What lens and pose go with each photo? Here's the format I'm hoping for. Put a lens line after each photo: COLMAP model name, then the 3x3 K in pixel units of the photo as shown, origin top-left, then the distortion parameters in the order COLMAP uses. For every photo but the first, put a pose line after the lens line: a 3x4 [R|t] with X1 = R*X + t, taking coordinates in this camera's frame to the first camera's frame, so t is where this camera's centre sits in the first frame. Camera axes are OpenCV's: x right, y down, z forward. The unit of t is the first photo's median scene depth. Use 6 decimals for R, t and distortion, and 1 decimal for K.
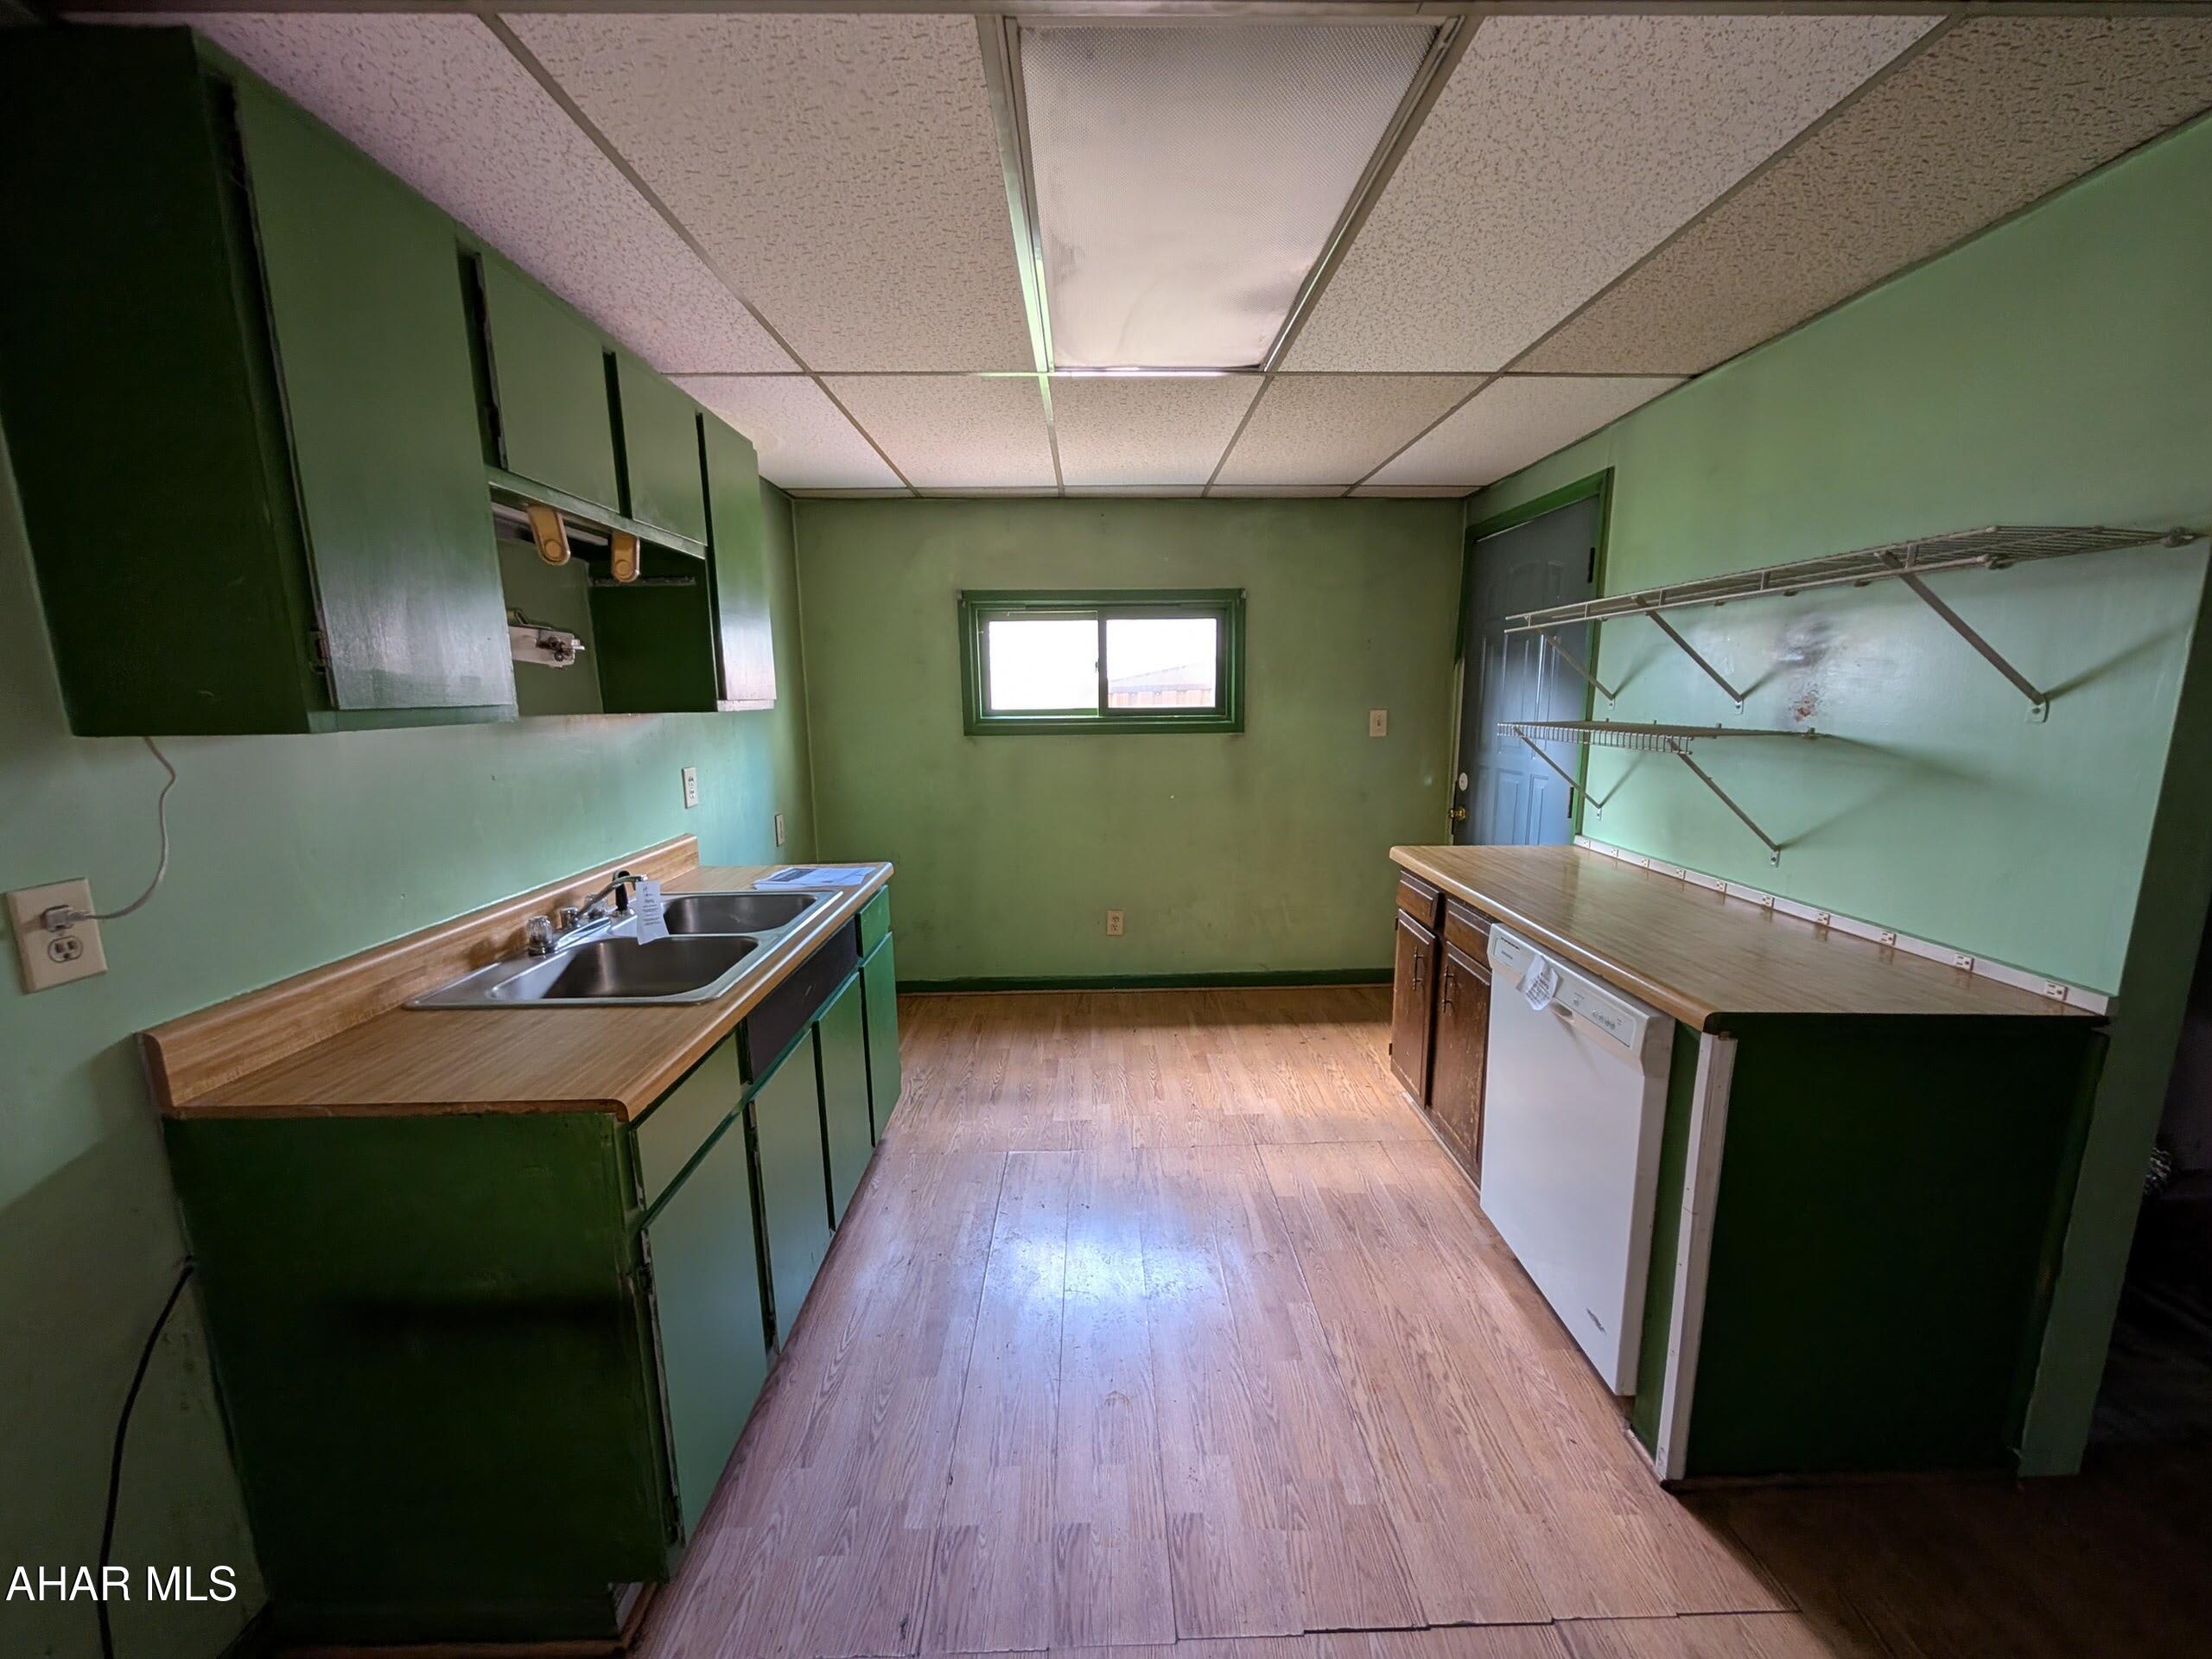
lens RADIAL K [[838.9, 0, 1100.0], [0, 838.9, 839.3], [0, 0, 1]] dist [0.001265, 0.000115]
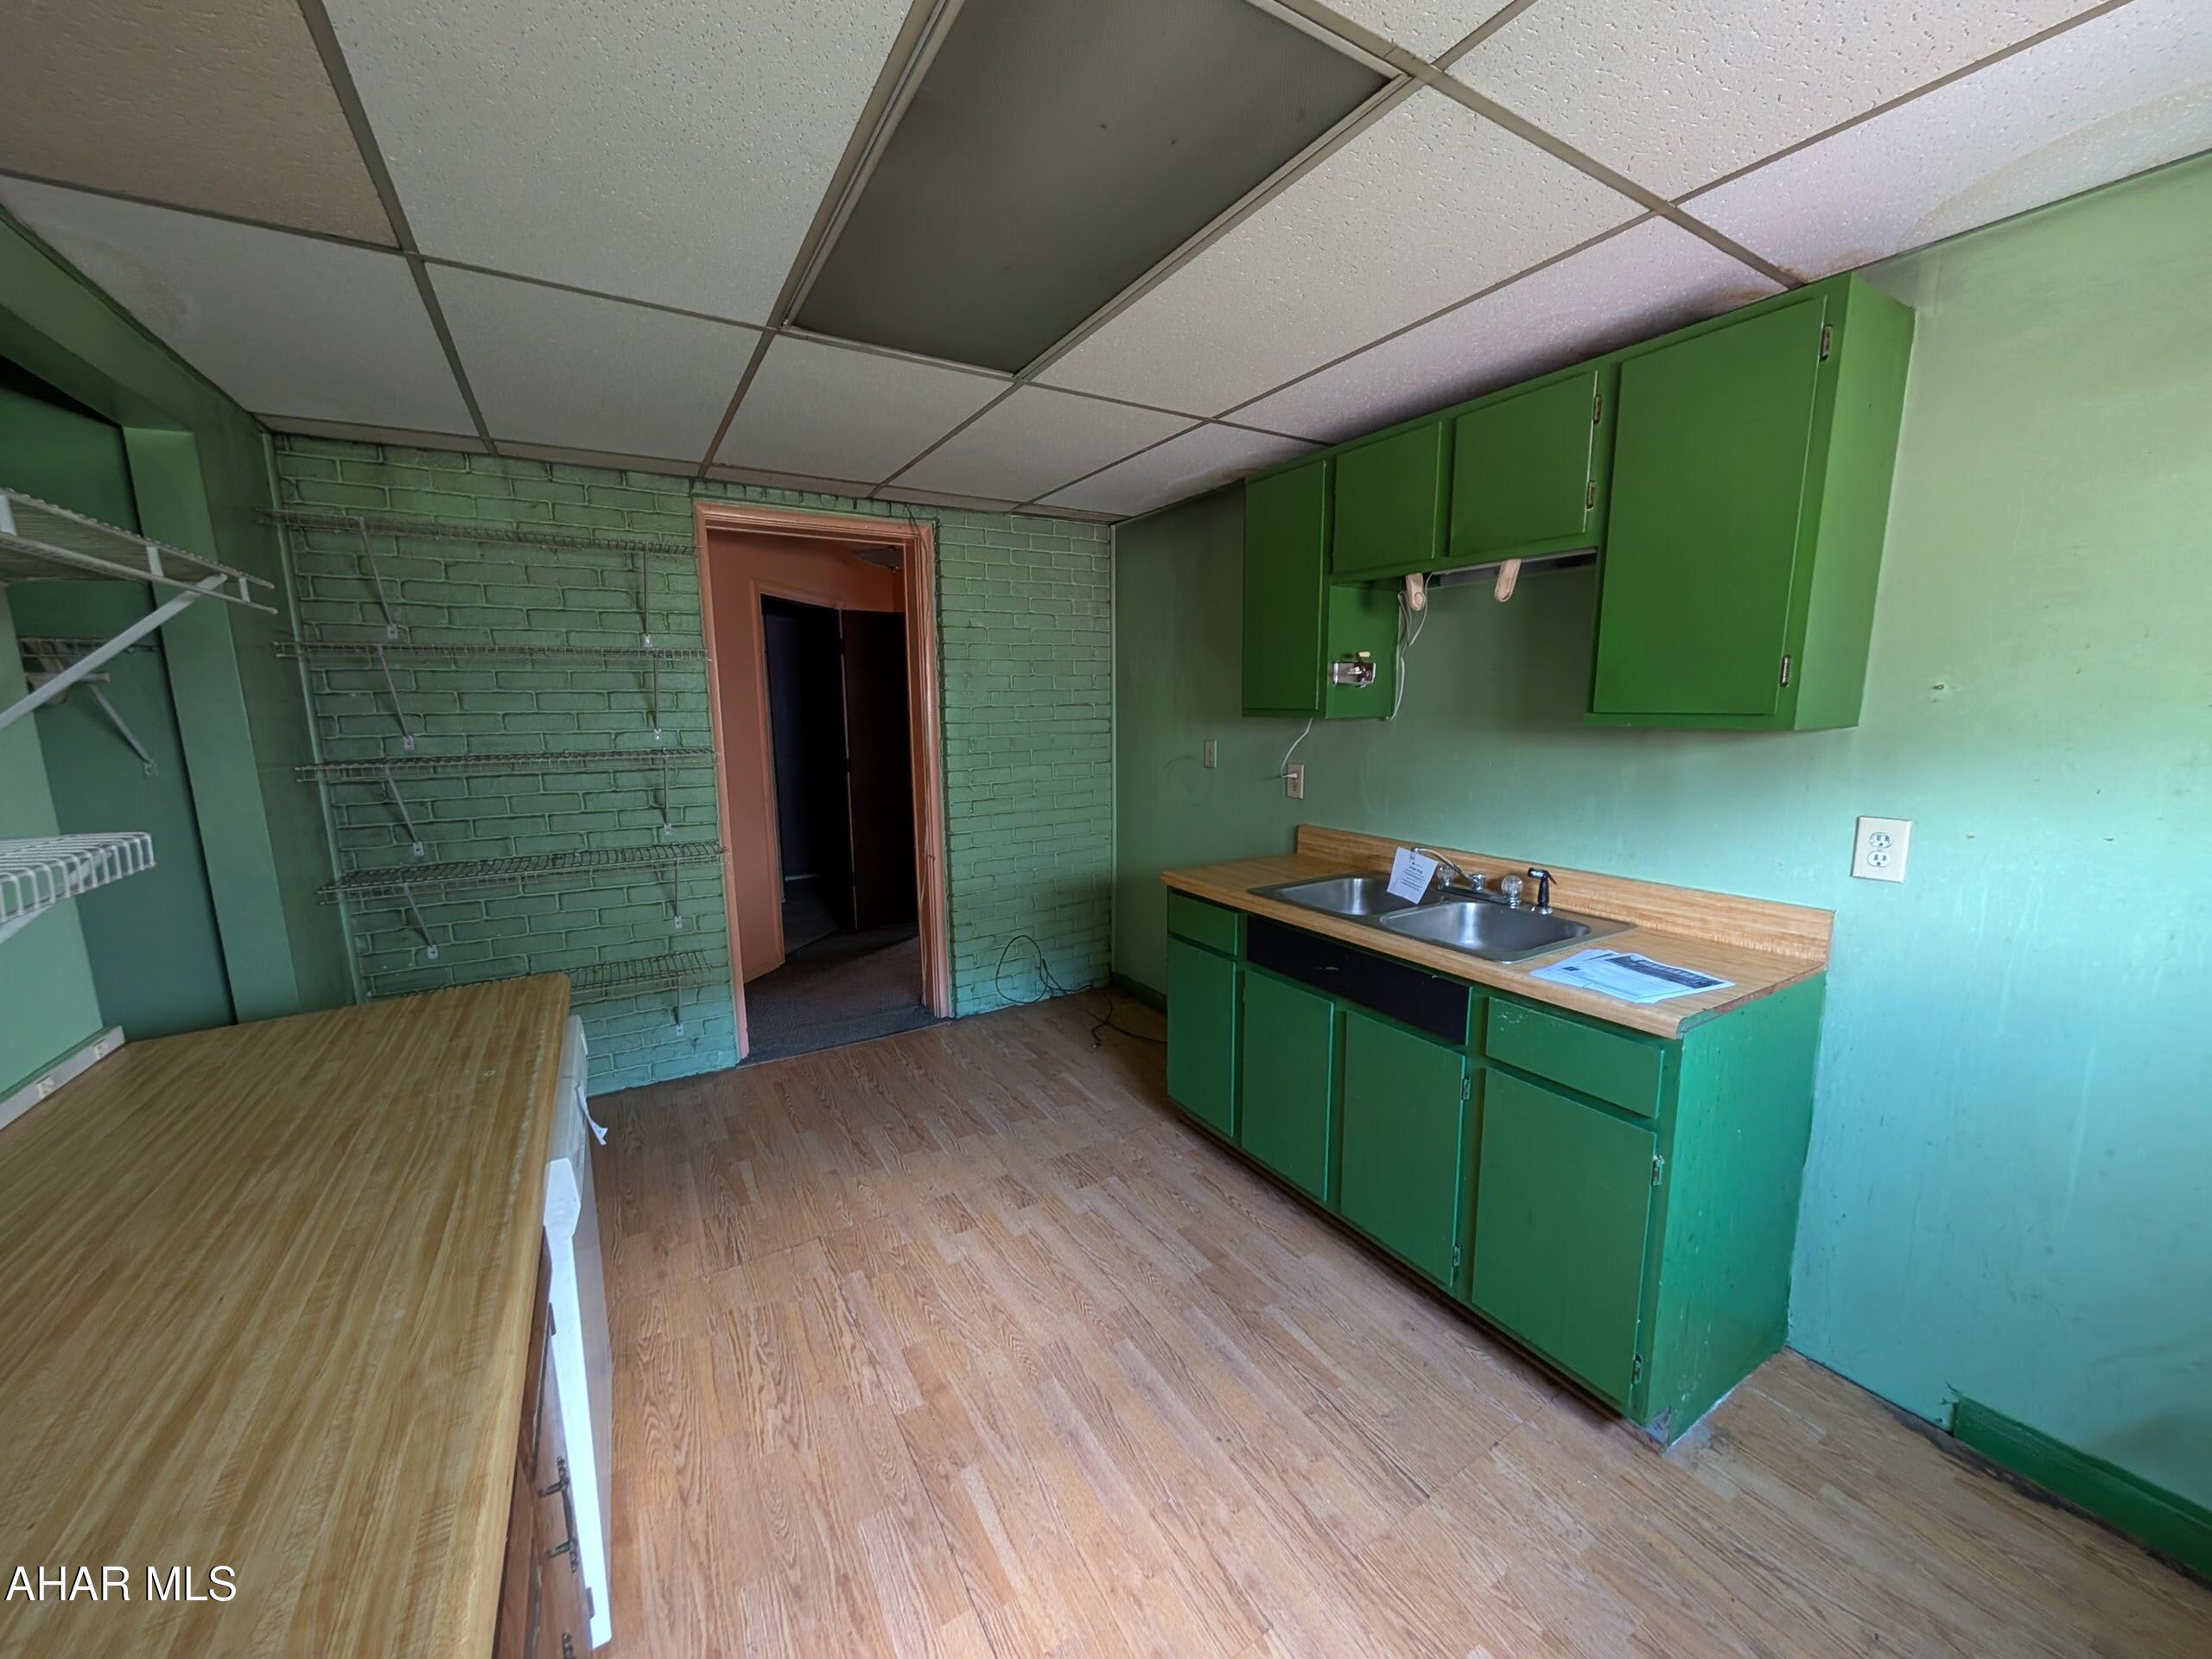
lens RADIAL K [[838.9, 0, 1100.0], [0, 838.9, 839.3], [0, 0, 1]] dist [0.001265, 0.000115]
pose [[-0.864076, 0.098632, -0.493603, 0.504602], [-0.071999, 0.946314, 0.315130, -0.345635], [0.498185, 0.307835, -0.810586, 1.862380]]
